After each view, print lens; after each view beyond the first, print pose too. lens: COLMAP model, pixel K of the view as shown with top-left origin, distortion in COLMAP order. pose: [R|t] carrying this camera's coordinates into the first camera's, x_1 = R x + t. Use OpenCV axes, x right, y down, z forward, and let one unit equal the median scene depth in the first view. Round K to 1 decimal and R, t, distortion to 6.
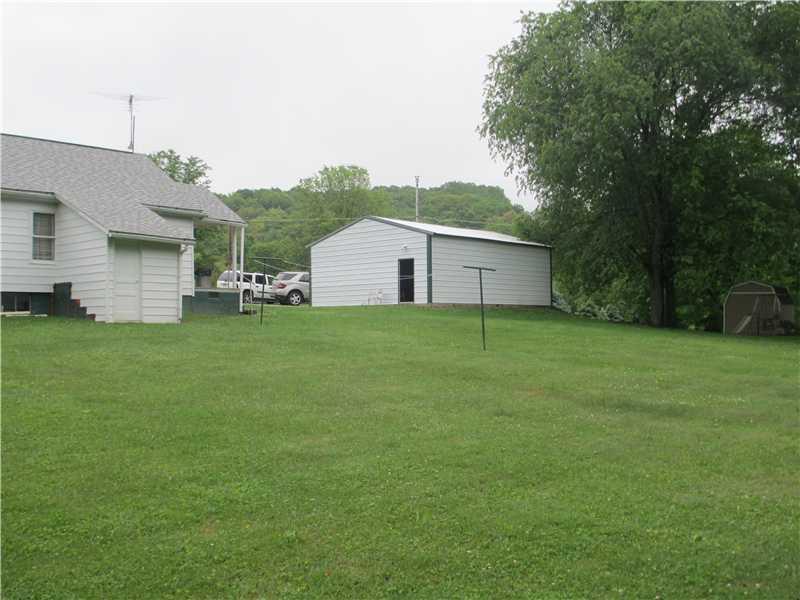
lens RADIAL K [[718.9, 0, 399.5], [0, 718.9, 300.0], [0, 0, 1]] dist [-0.041703, 0.013966]
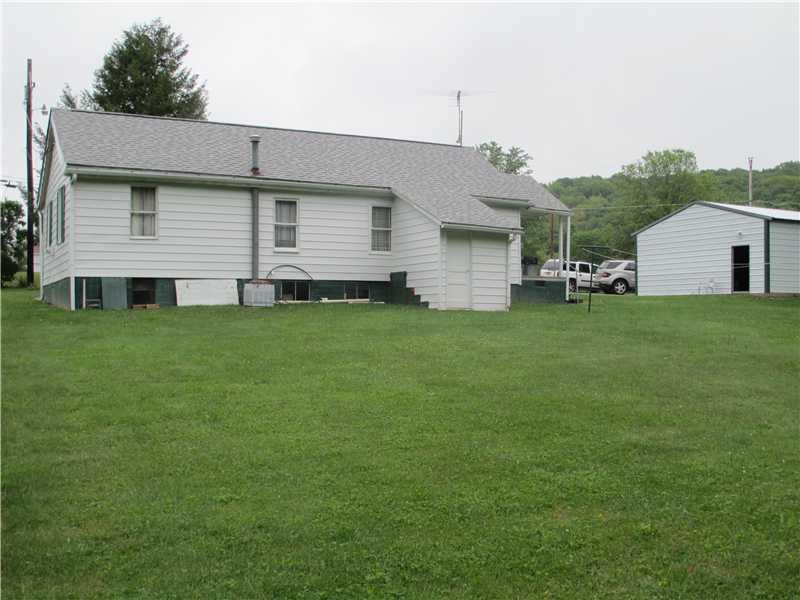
lens RADIAL K [[718.9, 0, 399.8], [0, 718.9, 301.8], [0, 0, 1]] dist [-0.041703, 0.013966]
pose [[0.958522, 0.007284, -0.284927, -0.171909], [-0.003439, 0.999896, 0.013993, 0.005355], [0.284999, -0.012433, 0.958447, -0.026358]]
